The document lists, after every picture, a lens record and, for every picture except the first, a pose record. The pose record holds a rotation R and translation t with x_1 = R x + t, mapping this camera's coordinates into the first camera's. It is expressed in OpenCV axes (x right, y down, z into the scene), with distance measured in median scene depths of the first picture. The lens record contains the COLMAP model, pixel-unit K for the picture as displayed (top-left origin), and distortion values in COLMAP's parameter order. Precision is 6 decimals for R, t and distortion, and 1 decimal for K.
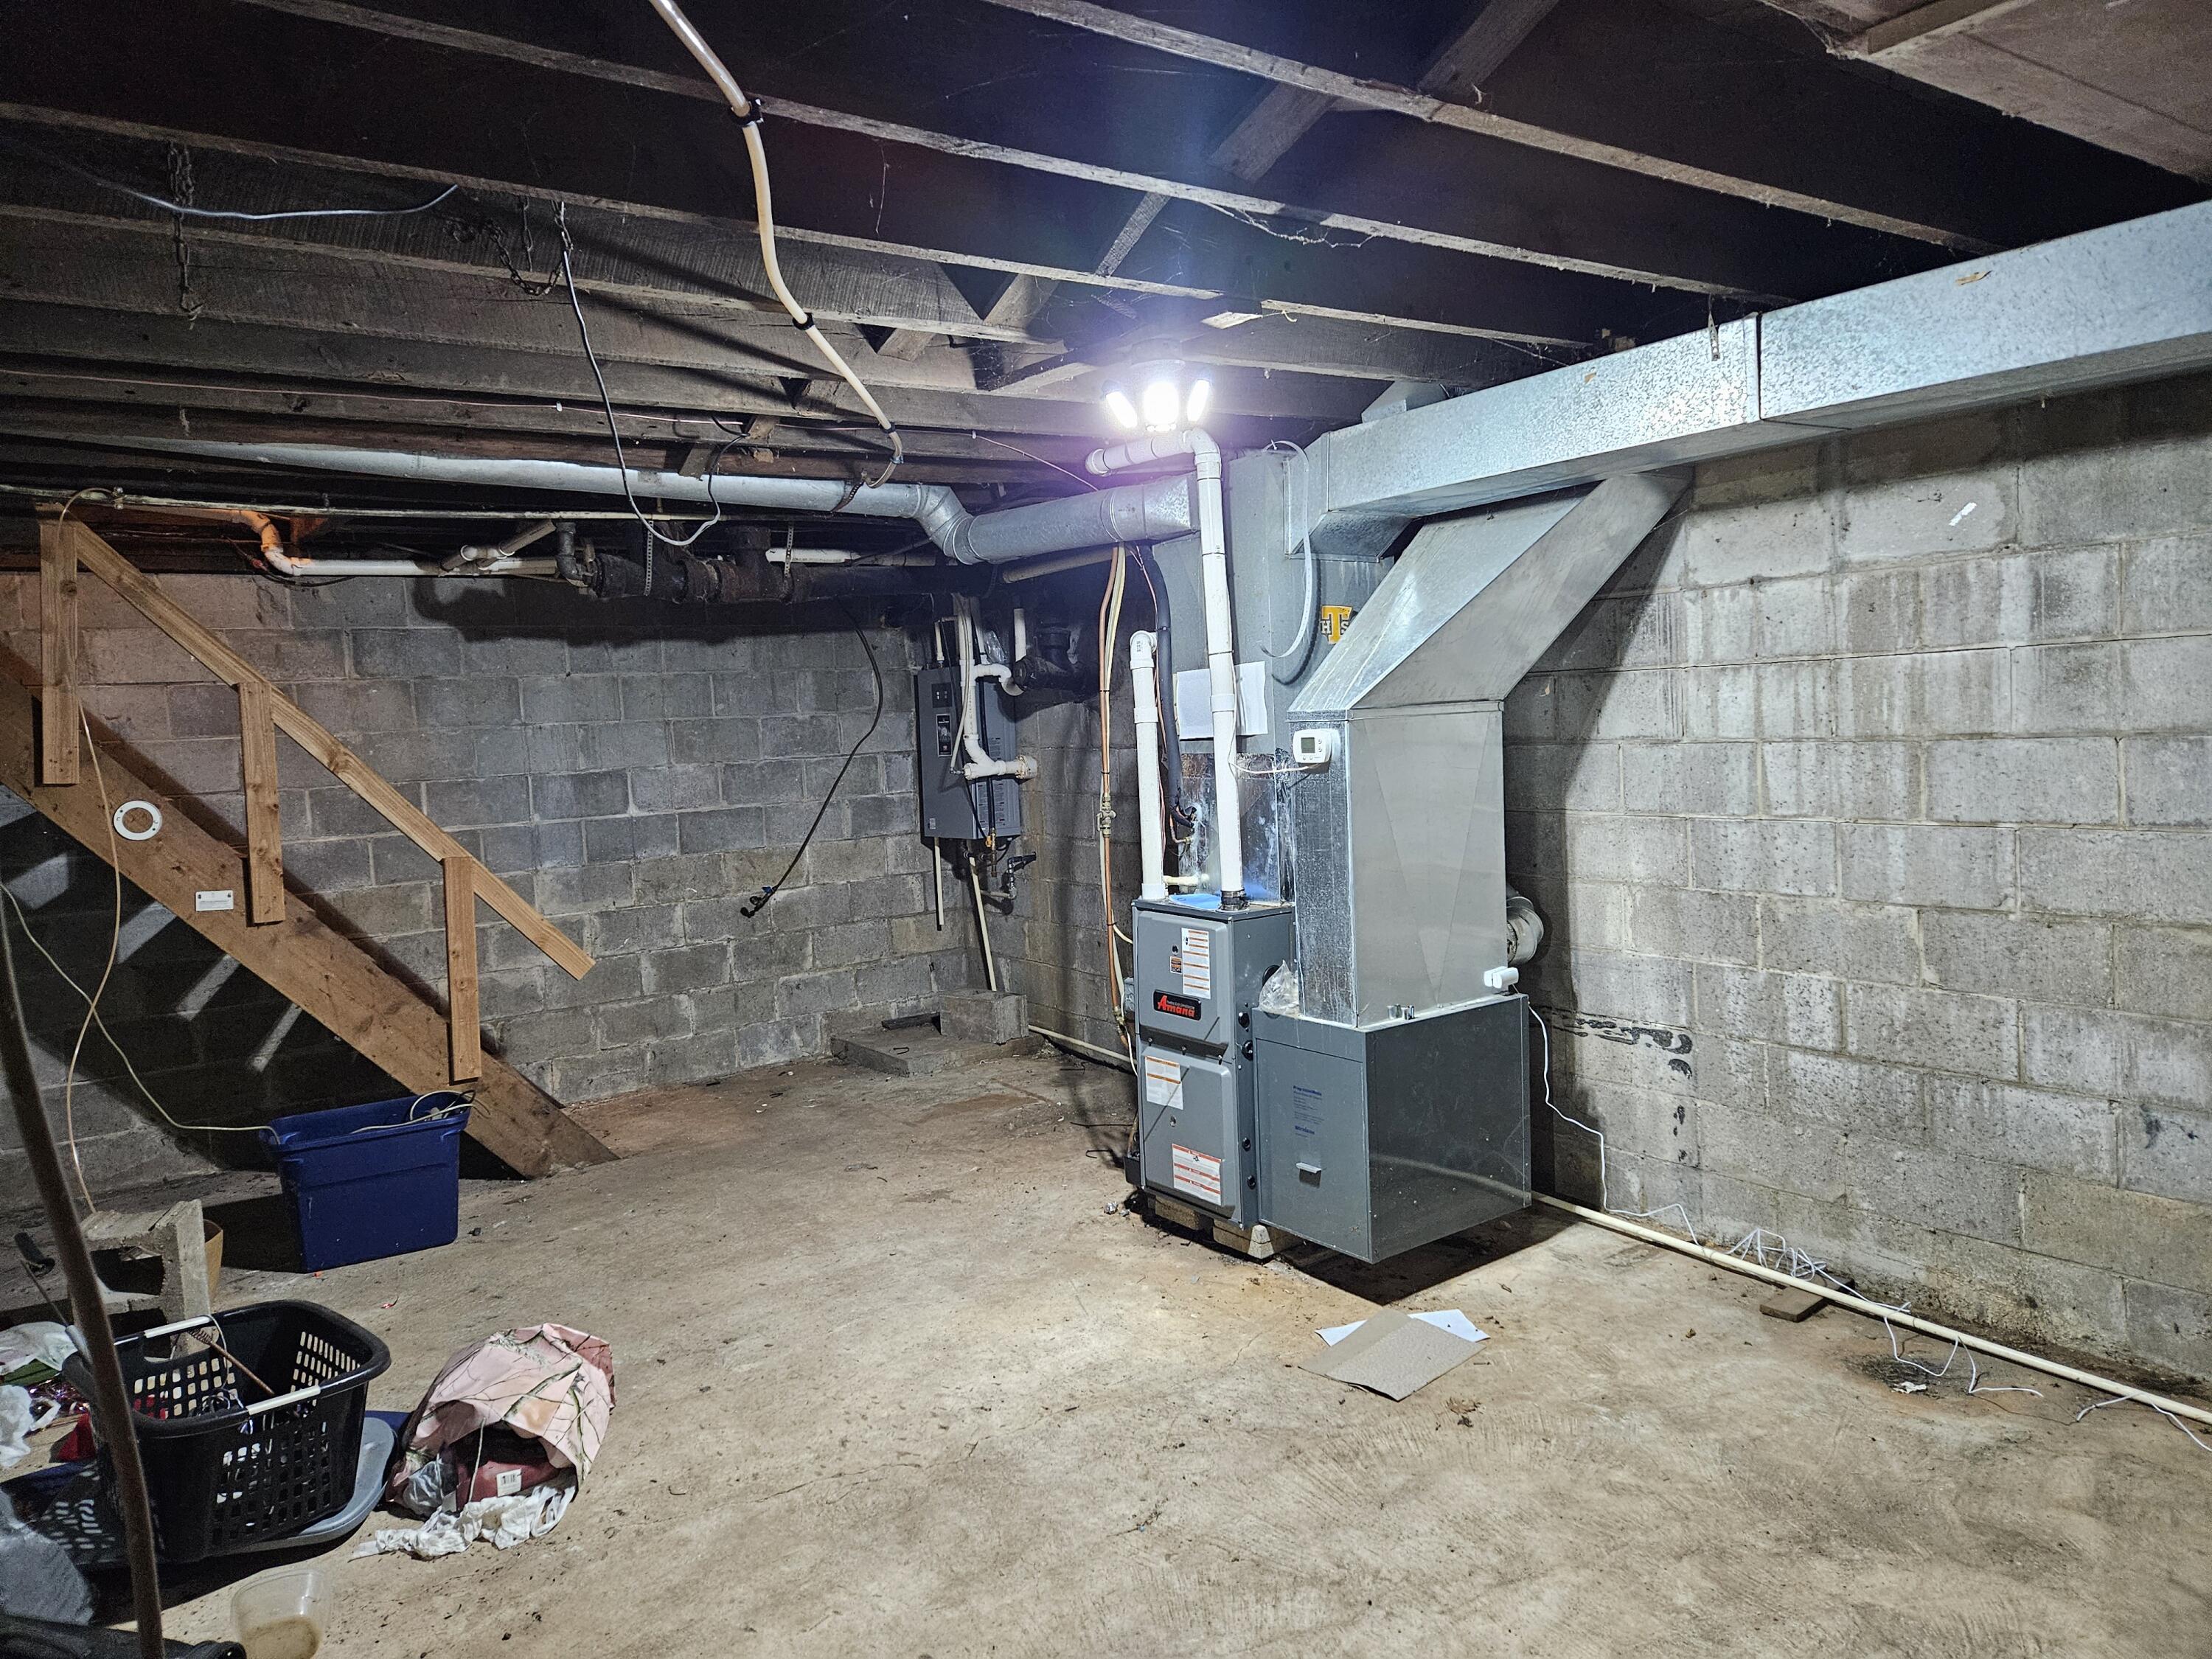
lens RADIAL K [[1603.2, 0, 1106.4], [0, 1603.2, 824.6], [0, 0, 1]] dist [0.004387, 0.001228]
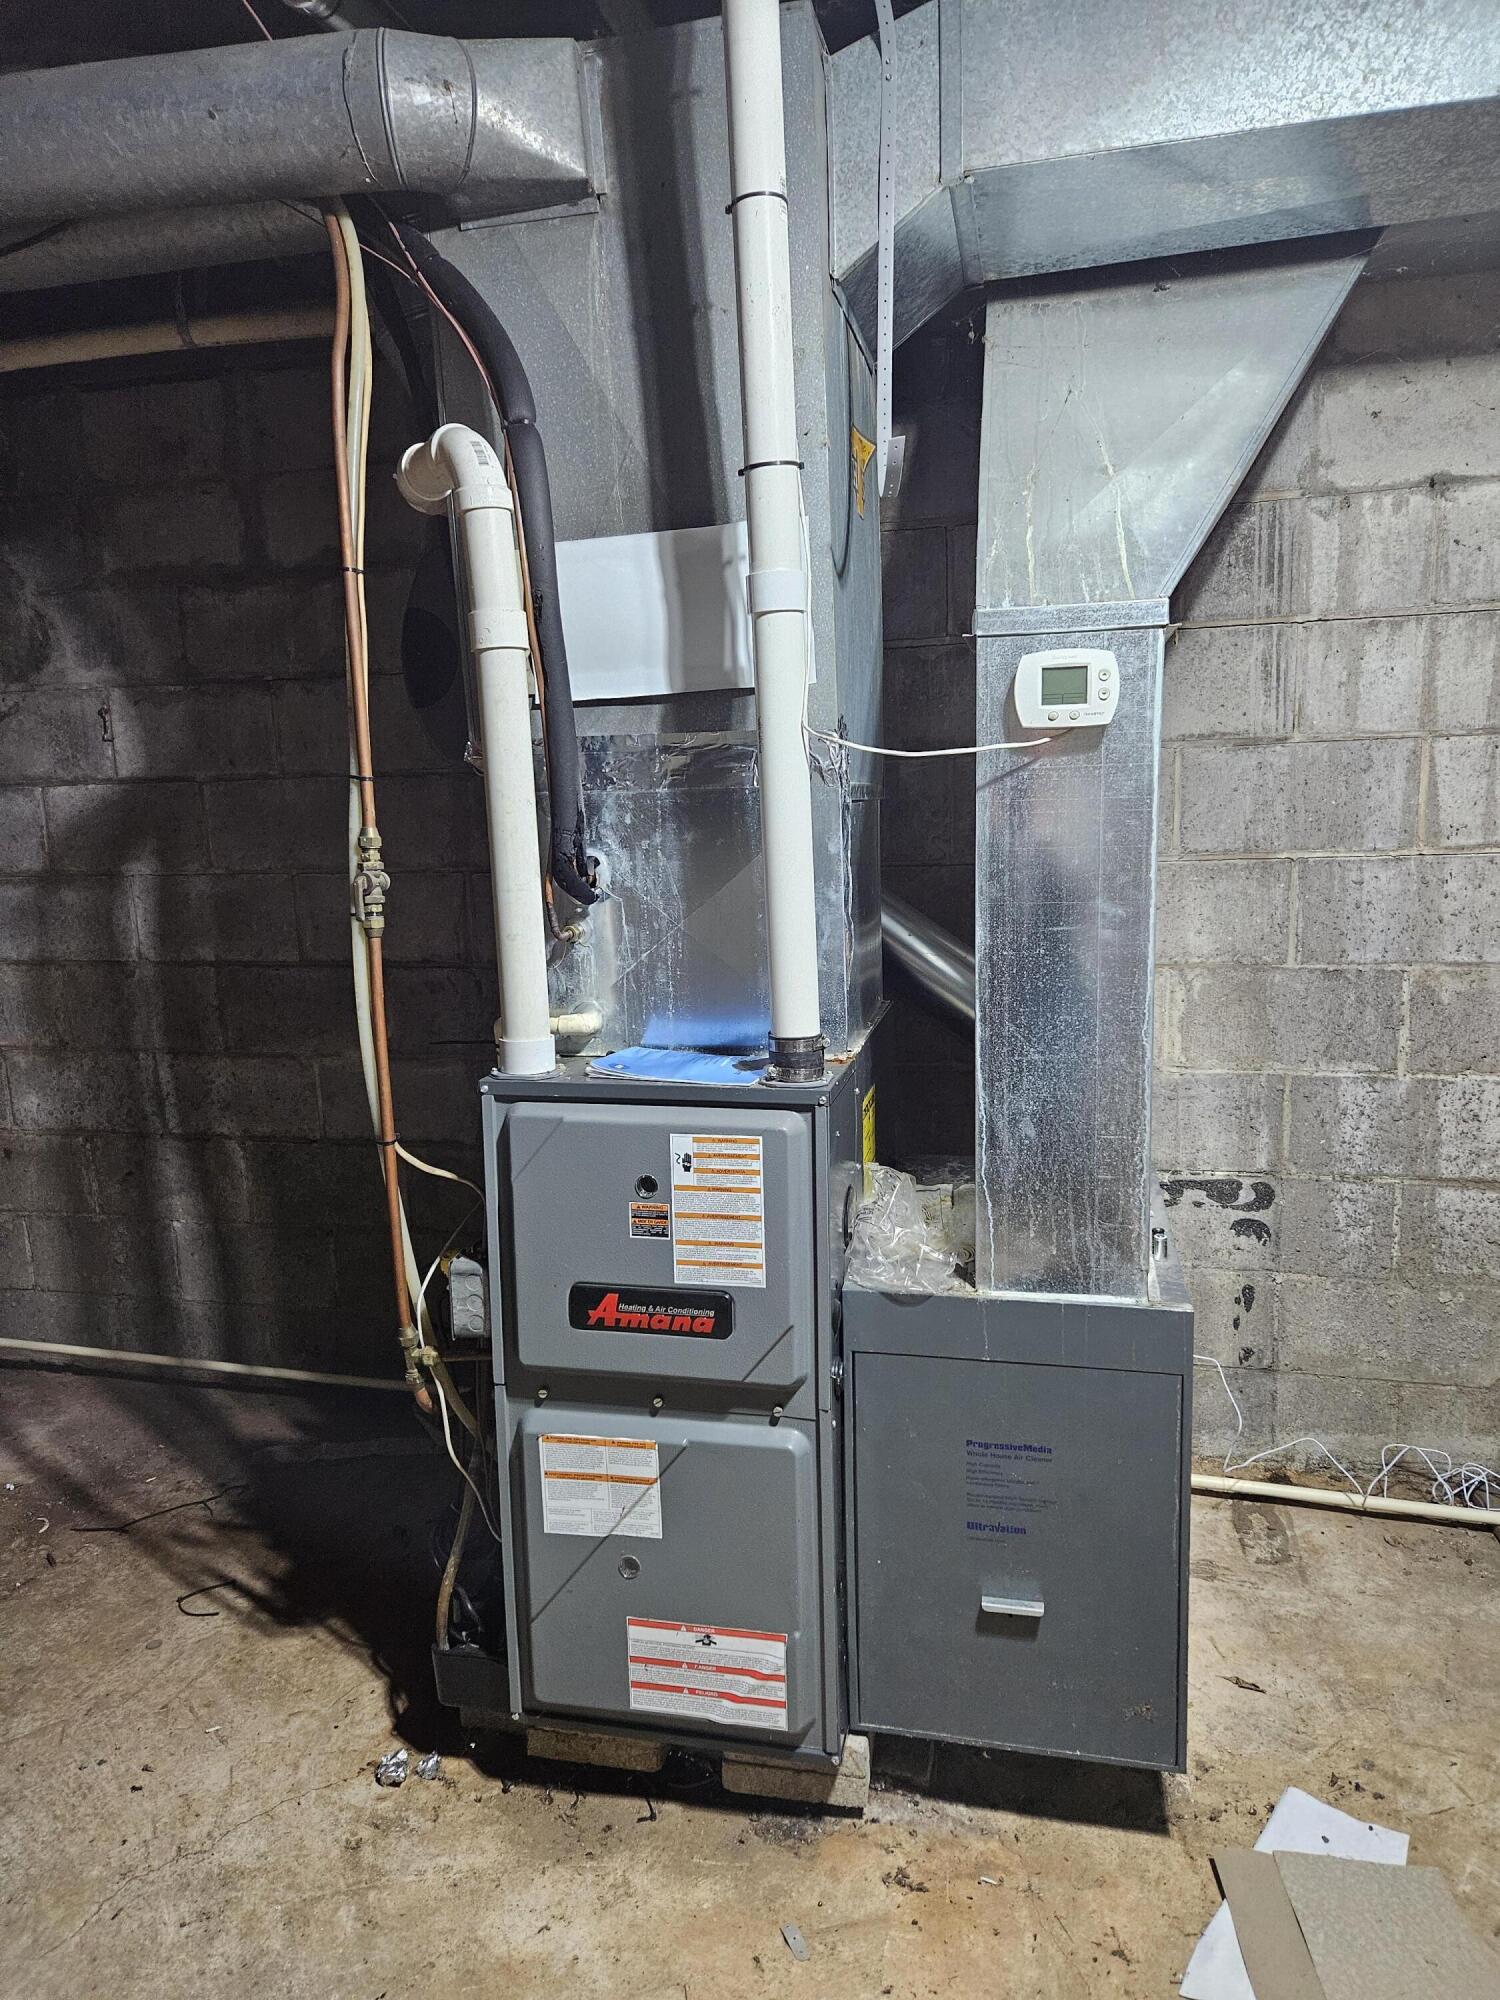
lens RADIAL K [[1337.6, 0, 751.9], [0, 1337.6, 1007.3], [0, 0, 1]] dist [0.036577, -0.007931]
pose [[0.748988, -0.083052, 0.657358, -0.172528], [0.047997, 0.996307, 0.071188, 0.006671], [-0.660843, -0.021767, 0.750208, 0.737543]]
